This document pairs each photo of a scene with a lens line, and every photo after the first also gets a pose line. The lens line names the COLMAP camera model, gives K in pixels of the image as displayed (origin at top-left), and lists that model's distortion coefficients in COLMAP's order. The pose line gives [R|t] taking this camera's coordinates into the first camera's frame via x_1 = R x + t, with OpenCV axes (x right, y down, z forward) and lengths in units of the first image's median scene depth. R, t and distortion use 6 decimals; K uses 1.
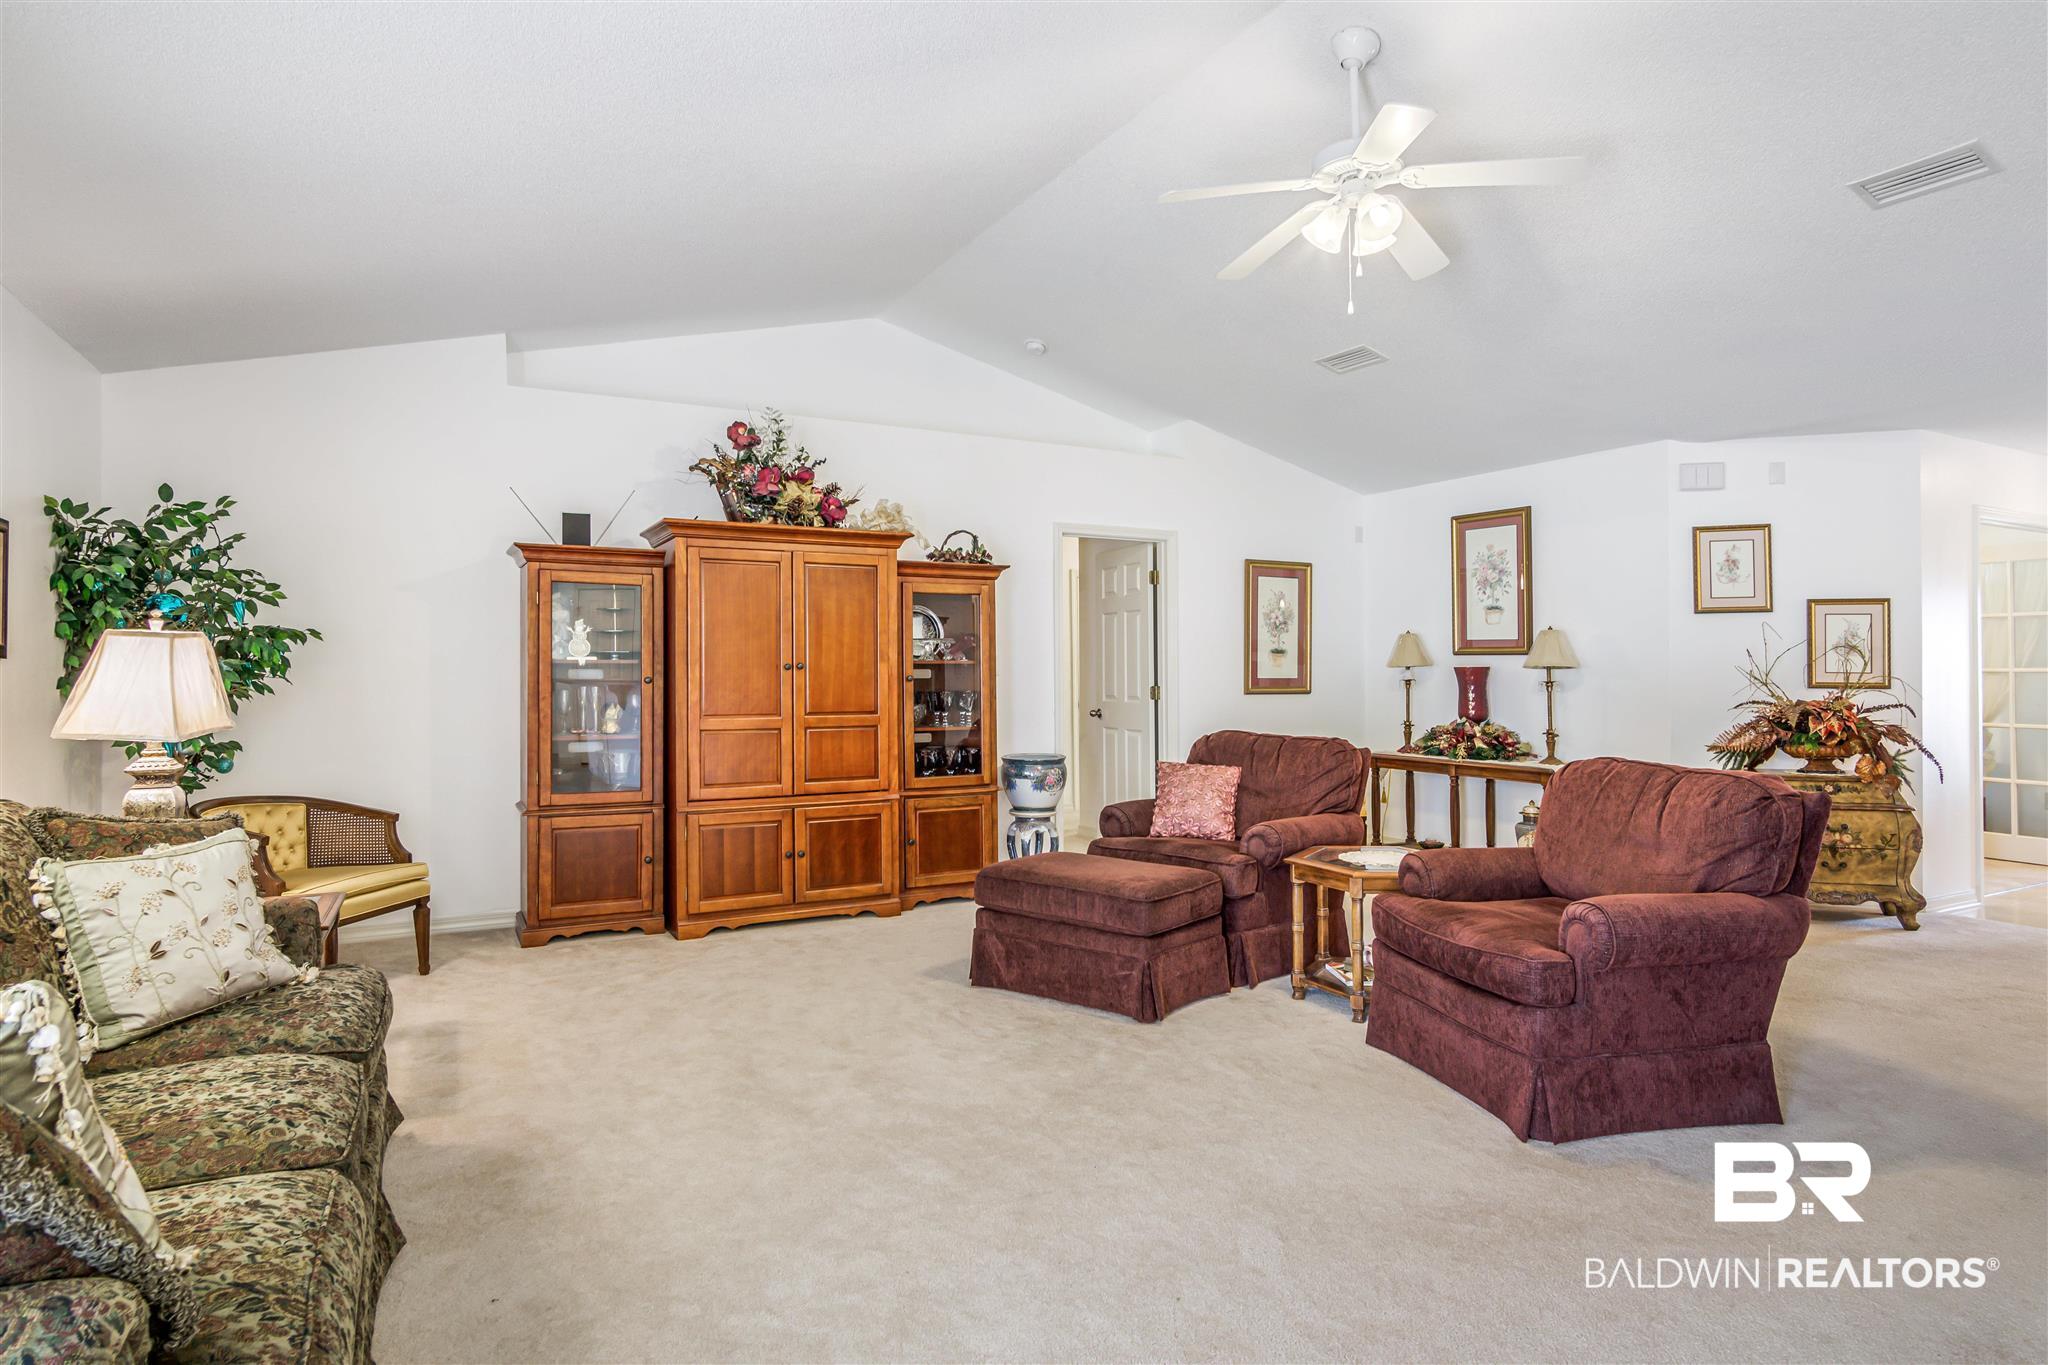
lens RADIAL K [[1108.5, 0, 1005.5], [0, 1108.5, 666.7], [0, 0, 1]] dist [0.000573, -0.000773]
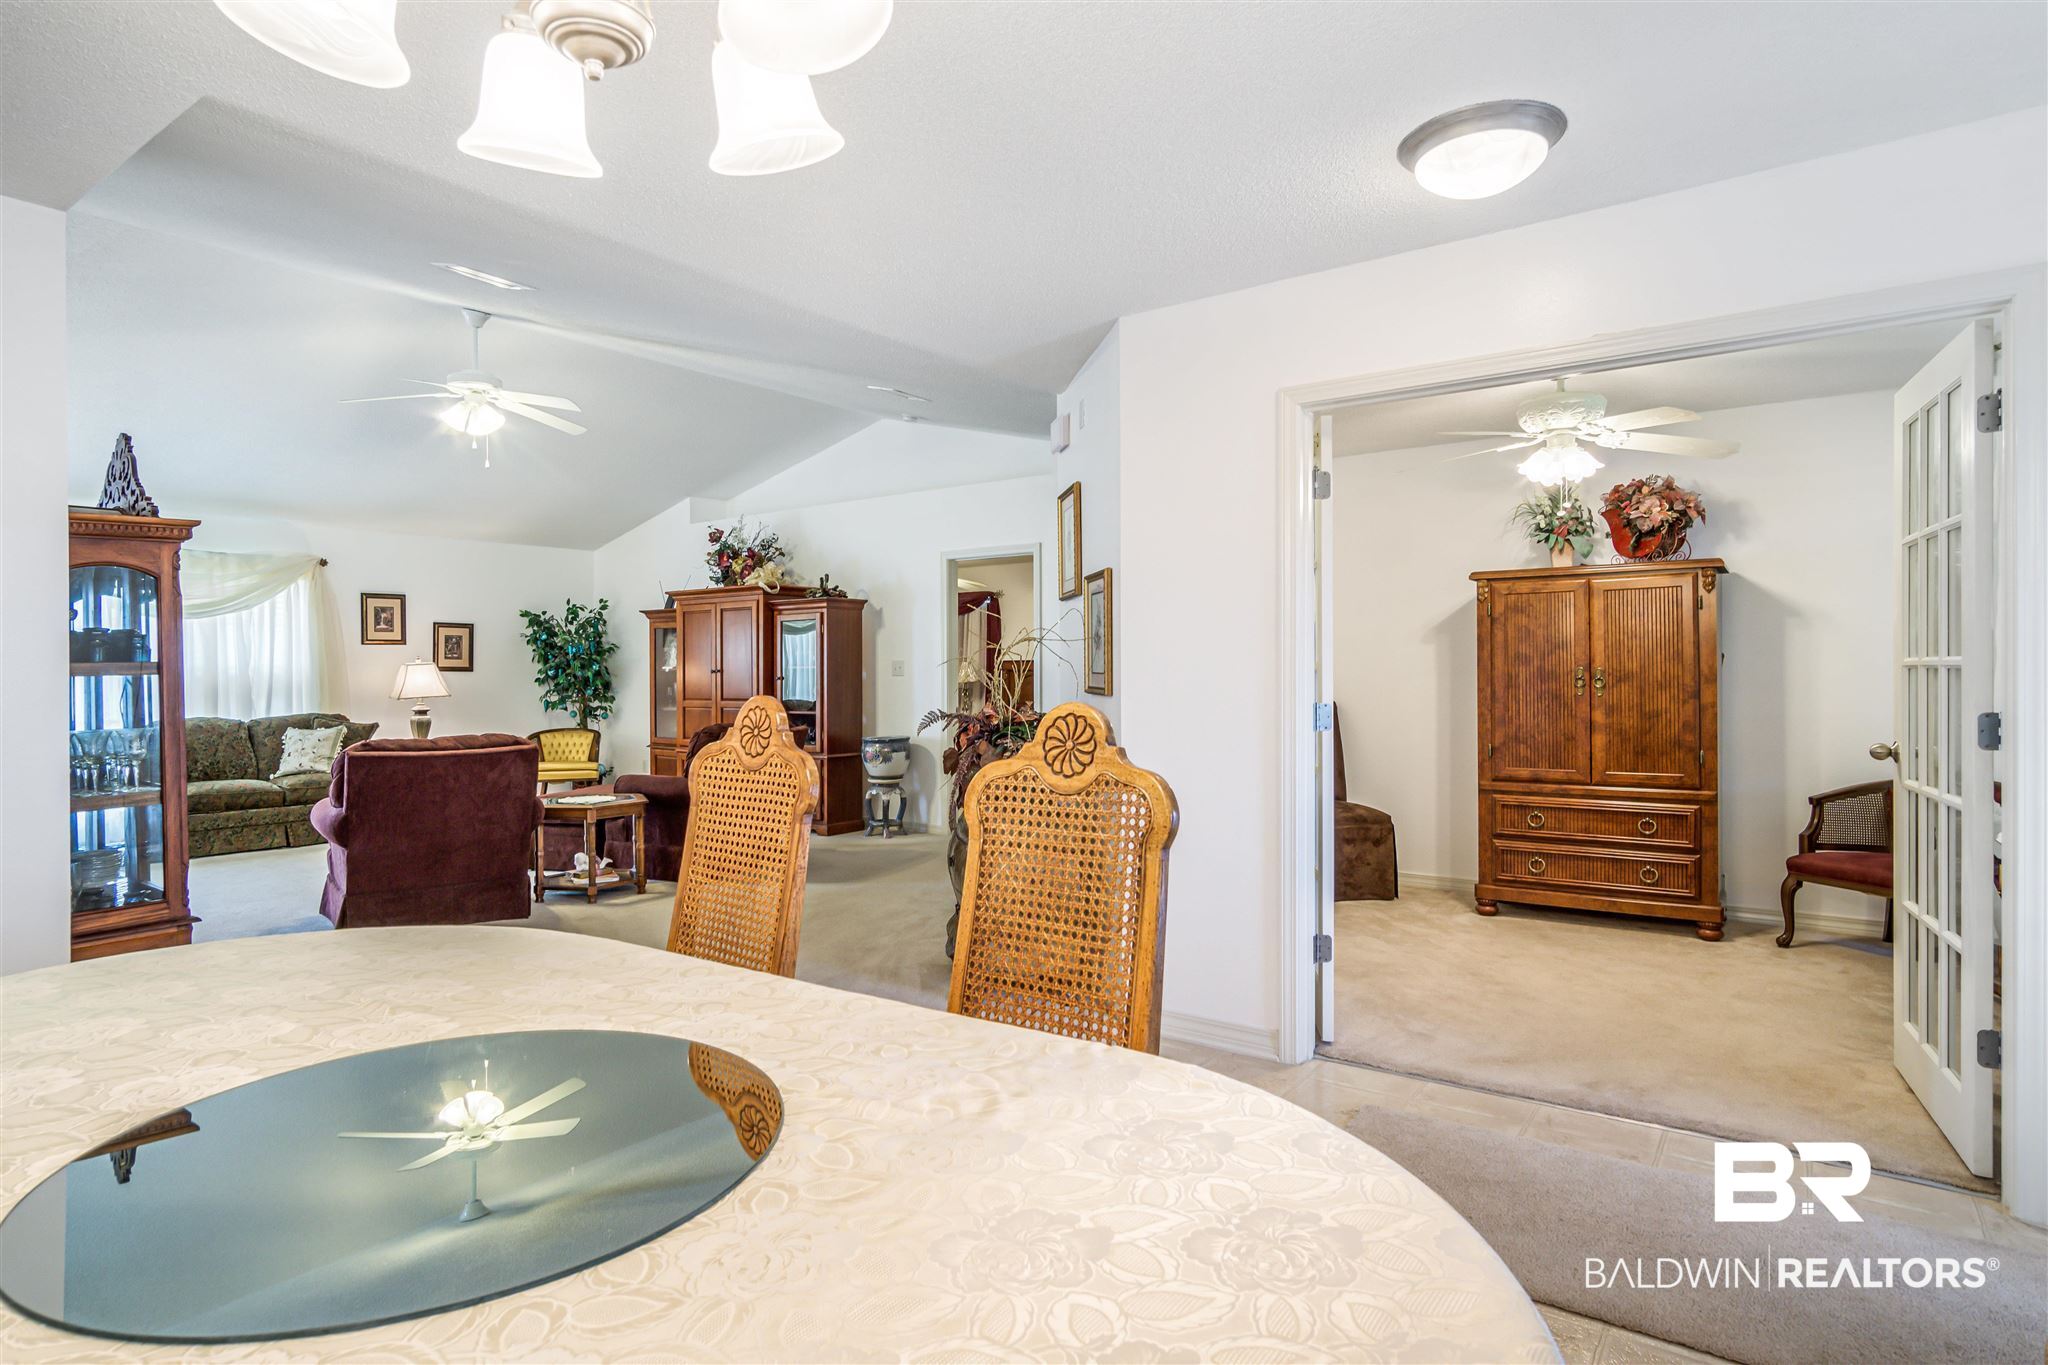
lens RADIAL K [[1108.5, 0, 1005.5], [0, 1108.5, 666.7], [0, 0, 1]] dist [0.000573, -0.000773]
pose [[0.412450, -0.001326, -0.910979, 1.235716], [0.005411, 0.999985, 0.000995, -0.001233], [0.910964, -0.005340, 0.412451, 0.562004]]
